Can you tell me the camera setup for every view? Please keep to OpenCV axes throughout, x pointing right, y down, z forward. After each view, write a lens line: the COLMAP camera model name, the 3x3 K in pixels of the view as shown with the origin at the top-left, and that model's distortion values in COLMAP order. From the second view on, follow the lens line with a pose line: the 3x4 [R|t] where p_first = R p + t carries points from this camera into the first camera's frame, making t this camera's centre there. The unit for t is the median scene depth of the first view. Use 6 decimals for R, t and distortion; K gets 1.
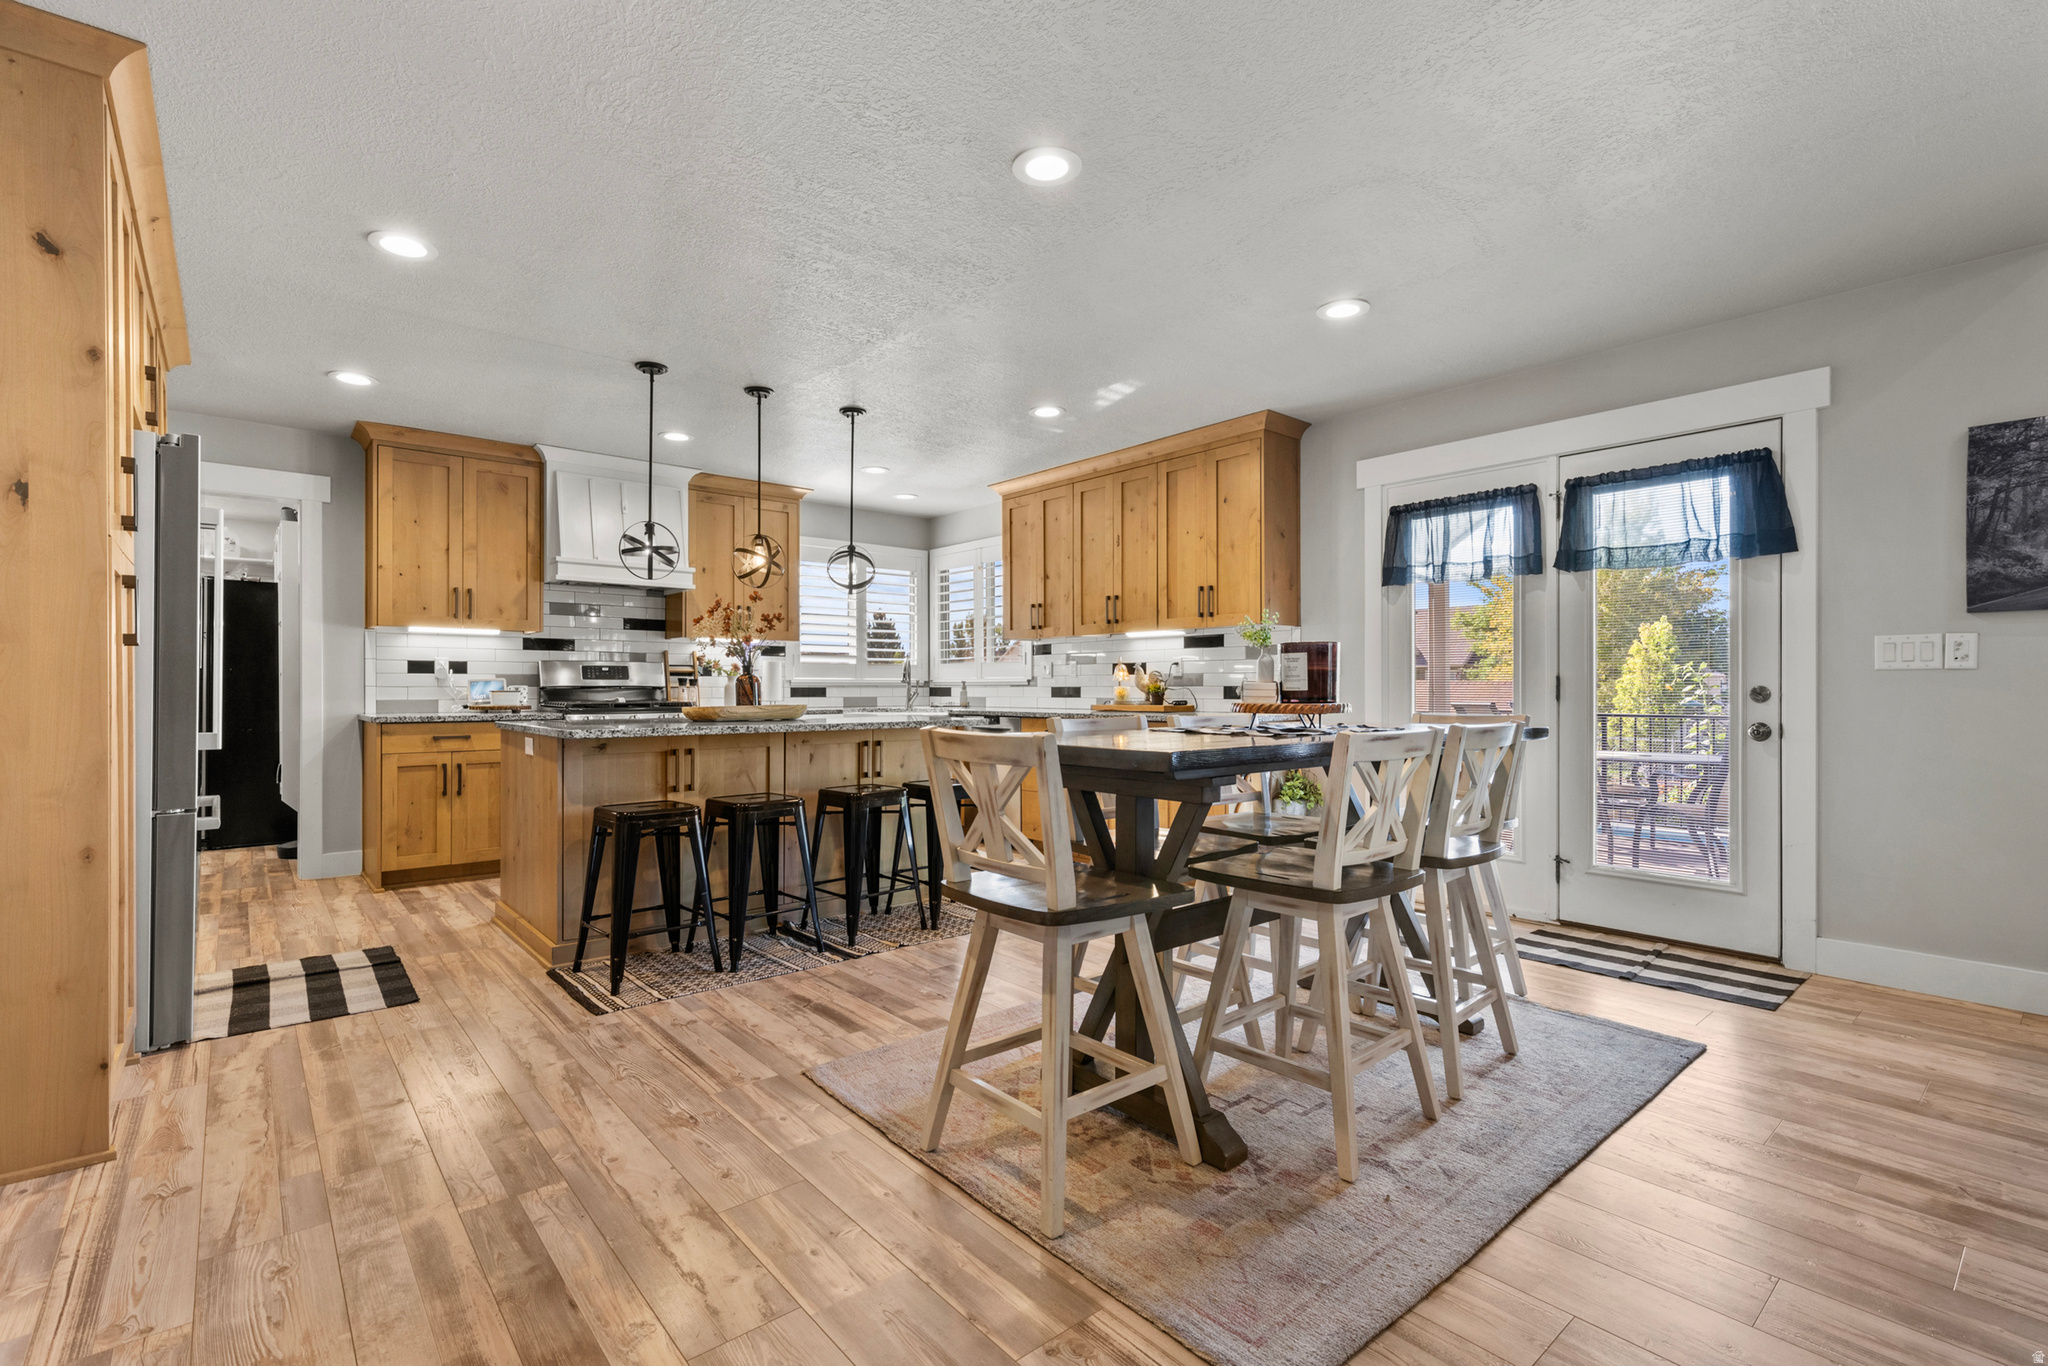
lens RADIAL K [[954.1, 0, 1051.2], [0, 954.1, 690.6], [0, 0, 1]] dist [0.008470, -0.002511]
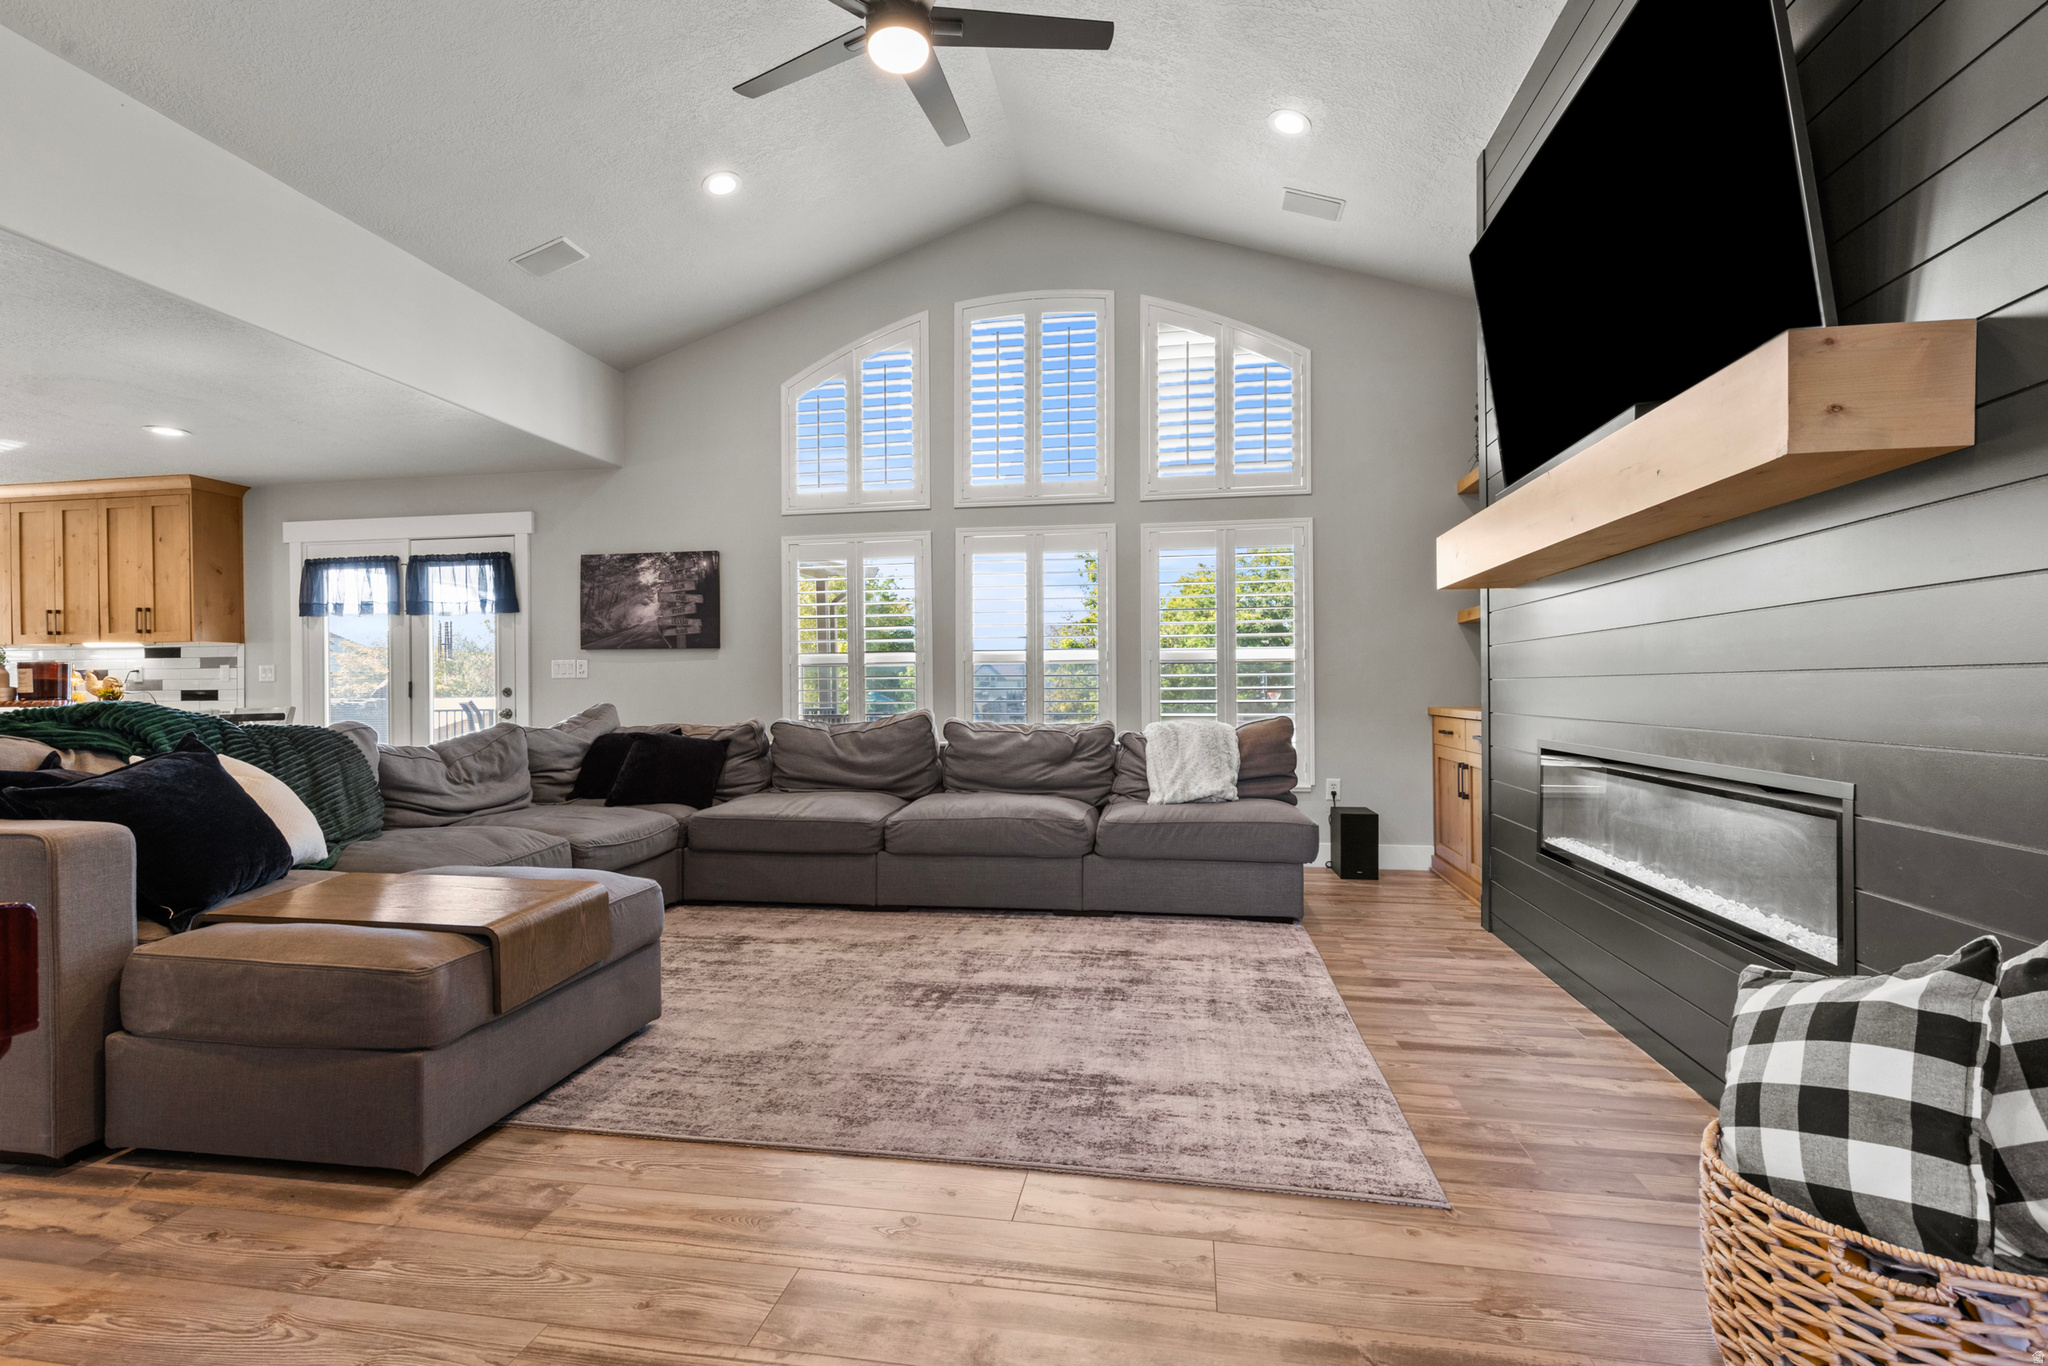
lens RADIAL K [[954.1, 0, 1008.4], [0, 954.1, 685.9], [0, 0, 1]] dist [0.008470, -0.002511]
pose [[0.770139, -0.004100, 0.637863, 0.231894], [0.010136, 0.999932, -0.005811, 0.007984], [-0.637796, 0.010940, 0.770128, -0.643319]]
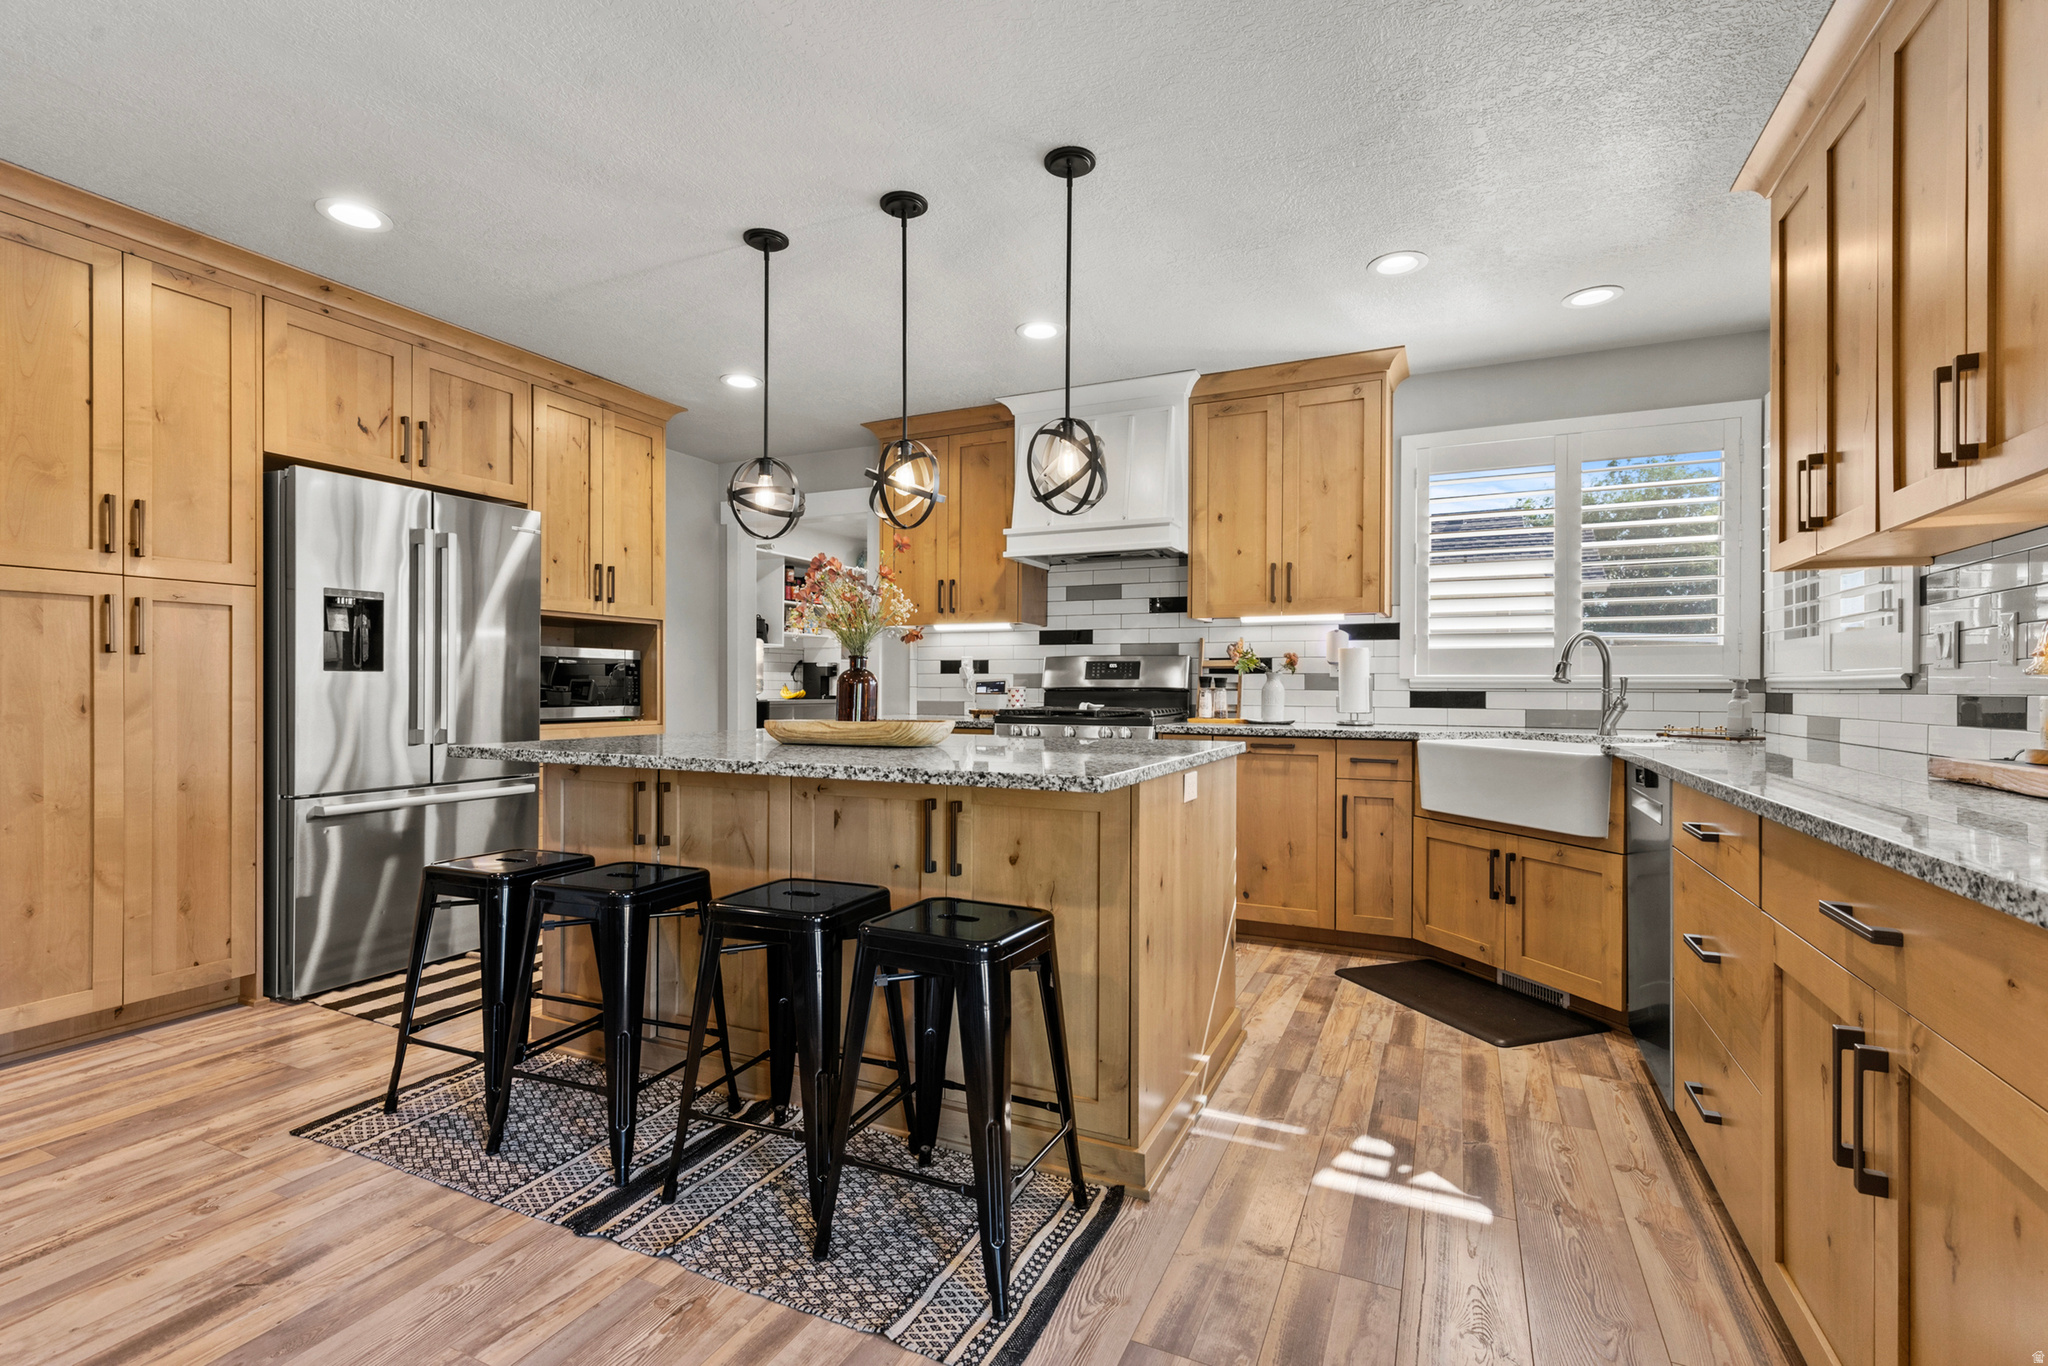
lens RADIAL K [[954.1, 0, 1003.4], [0, 954.1, 684.4], [0, 0, 1]] dist [0.008470, -0.002511]
pose [[0.378919, 0.001289, -0.925429, 0.255228], [-0.007610, 0.999970, -0.001723, -0.006502], [0.925398, 0.007695, 0.378917, 0.746276]]
